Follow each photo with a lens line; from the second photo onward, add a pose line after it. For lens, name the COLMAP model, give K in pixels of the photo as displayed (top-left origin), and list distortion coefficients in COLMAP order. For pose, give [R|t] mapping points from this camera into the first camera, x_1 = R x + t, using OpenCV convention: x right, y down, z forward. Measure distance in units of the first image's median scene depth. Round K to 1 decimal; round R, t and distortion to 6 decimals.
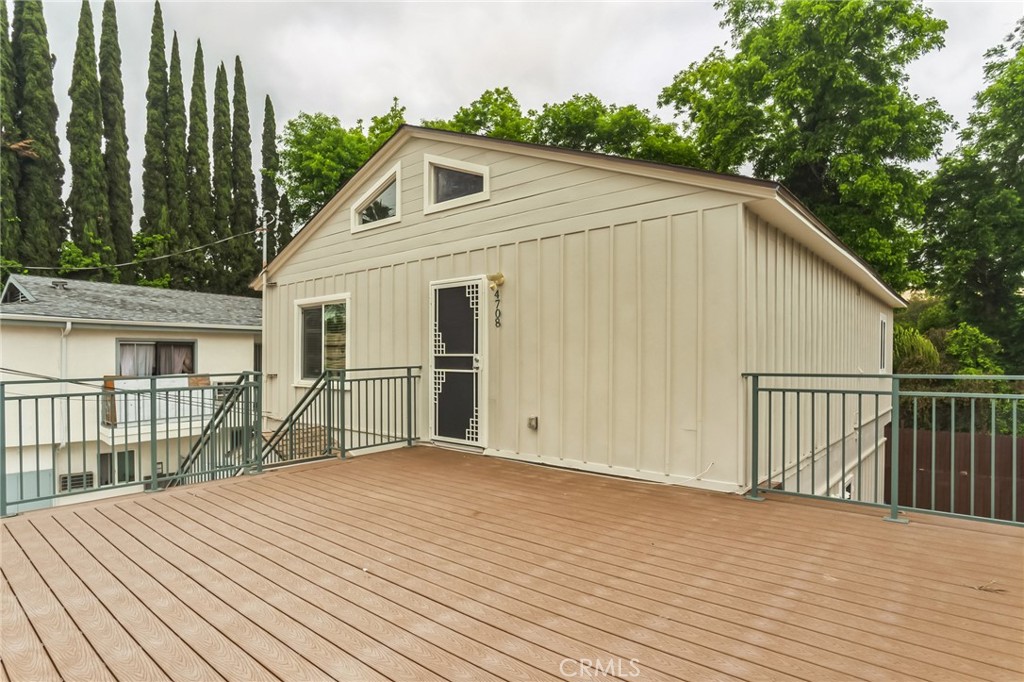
lens RADIAL K [[547.7, 0, 510.6], [0, 547.7, 363.1], [0, 0, 1]] dist [-0.002464, -0.000138]
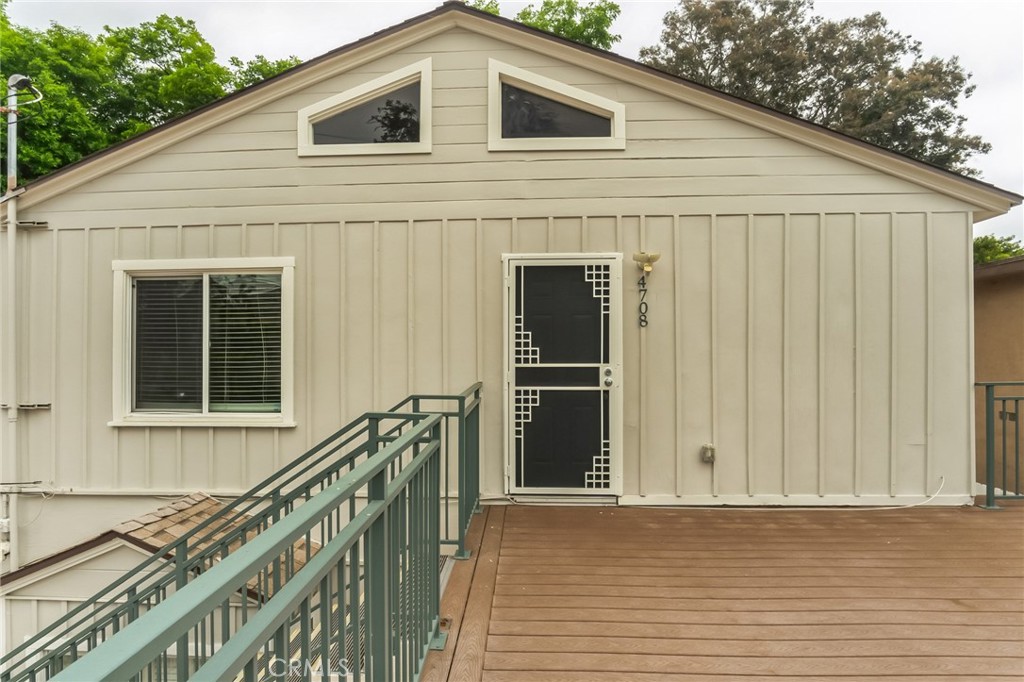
lens RADIAL K [[541.8, 0, 513.7], [0, 541.8, 356.5], [0, 0, 1]] dist [-0.014553, -0.000074]
pose [[0.786991, -0.003605, 0.616954, -0.582595], [0.011948, 0.999884, -0.009398, -0.021027], [-0.616848, 0.014767, 0.786943, 0.522139]]
